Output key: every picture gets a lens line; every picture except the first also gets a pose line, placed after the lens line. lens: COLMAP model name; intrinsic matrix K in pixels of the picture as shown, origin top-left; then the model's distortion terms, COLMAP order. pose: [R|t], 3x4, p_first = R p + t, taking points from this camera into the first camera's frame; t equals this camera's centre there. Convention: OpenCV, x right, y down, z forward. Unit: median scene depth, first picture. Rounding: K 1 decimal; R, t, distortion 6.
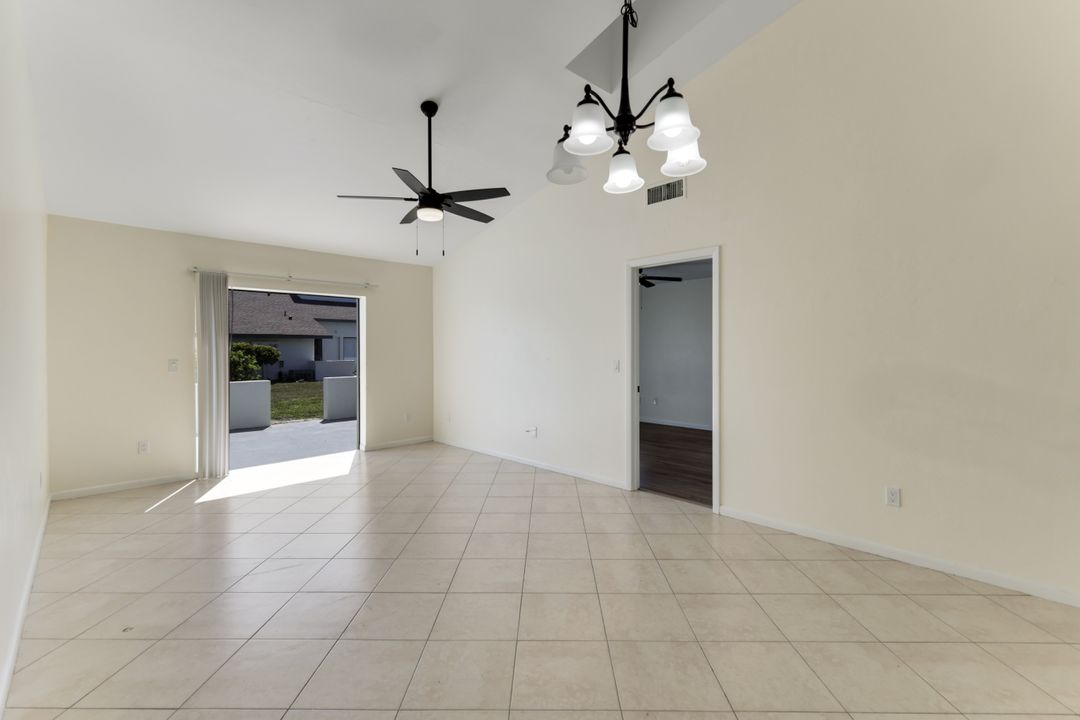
lens RADIAL K [[475.3, 0, 546.3], [0, 475.3, 354.9], [0, 0, 1]] dist [0.003152, 0.000092]
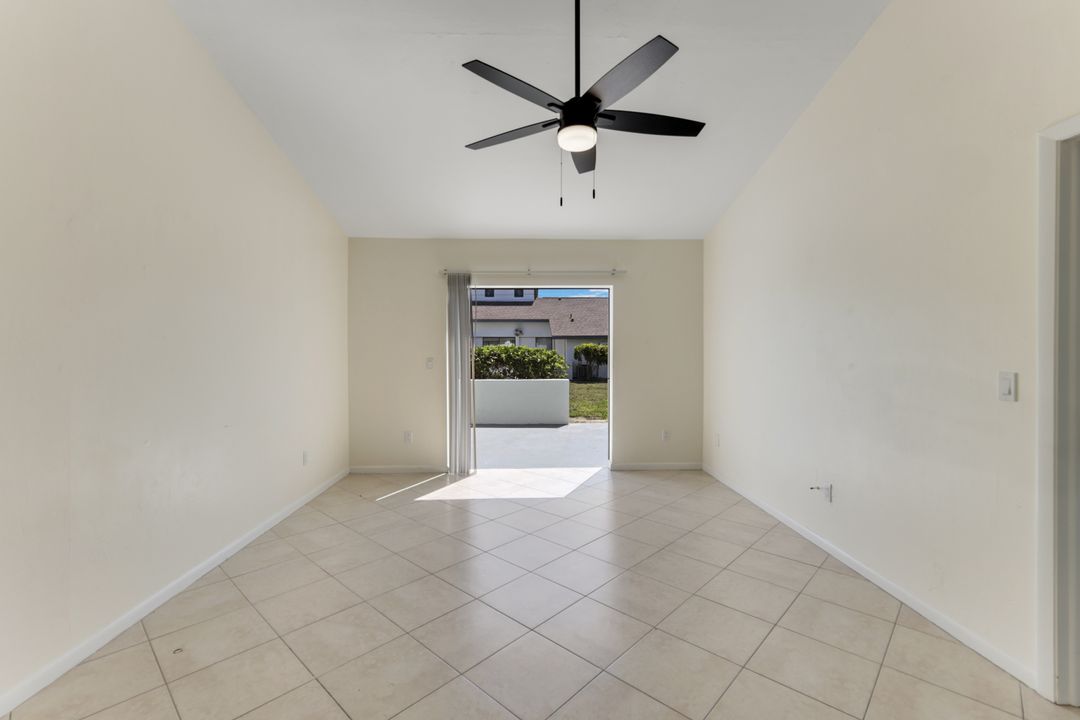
lens RADIAL K [[475.3, 0, 538.9], [0, 475.3, 355.0], [0, 0, 1]] dist [0.003152, 0.000092]
pose [[0.735037, 0.008574, -0.677973, 0.100480], [-0.009422, 0.999953, 0.002431, -0.001516], [0.677962, 0.004601, 0.735083, 0.321043]]
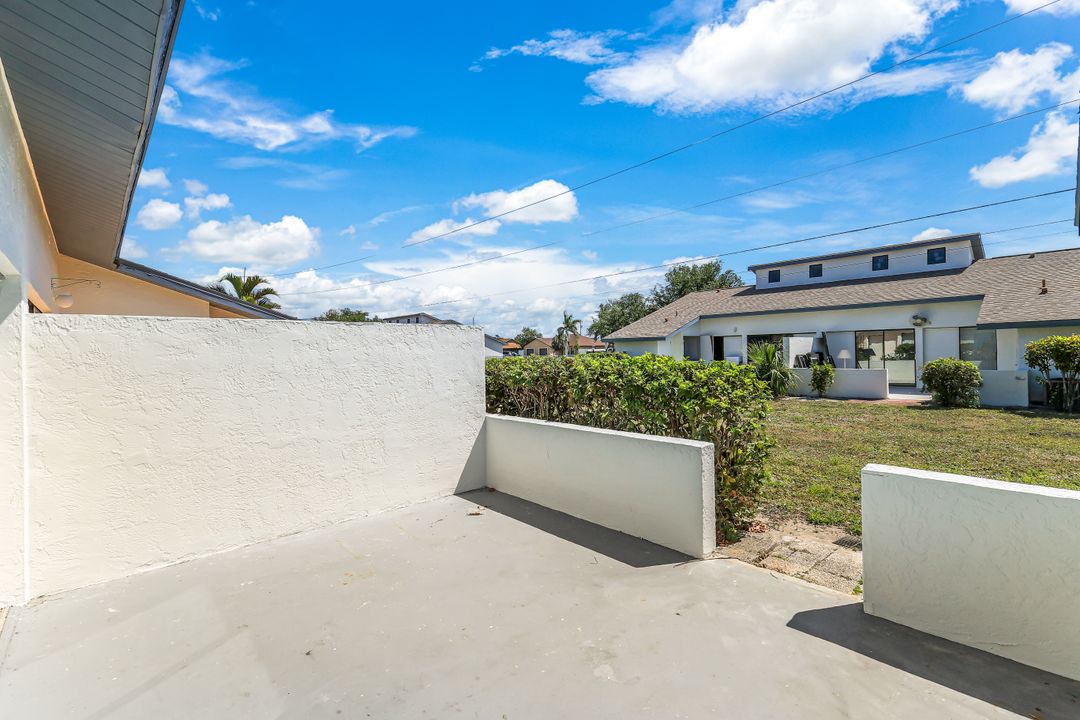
lens RADIAL K [[475.3, 0, 543.6], [0, 475.3, 353.7], [0, 0, 1]] dist [0.003152, 0.000092]
pose [[-0.023271, 0.006334, -0.999709, -0.276290], [0.006673, 0.999959, 0.006180, -0.041859], [0.999707, -0.006527, -0.023312, 1.355251]]
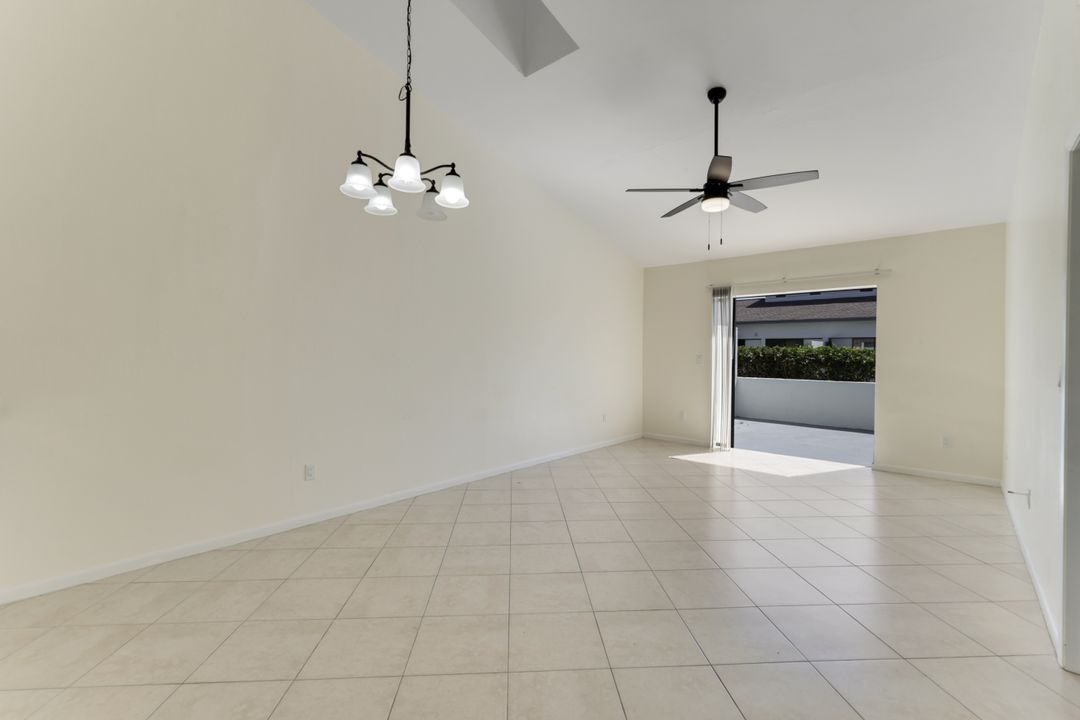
lens RADIAL K [[475.3, 0, 537.4], [0, 475.3, 358.1], [0, 0, 1]] dist [0.003152, 0.000092]
pose [[0.060555, 0.016996, -0.998020, 0.457199], [-0.020083, 0.999673, 0.015806, 0.004825], [0.997963, 0.019086, 0.060876, 0.382538]]
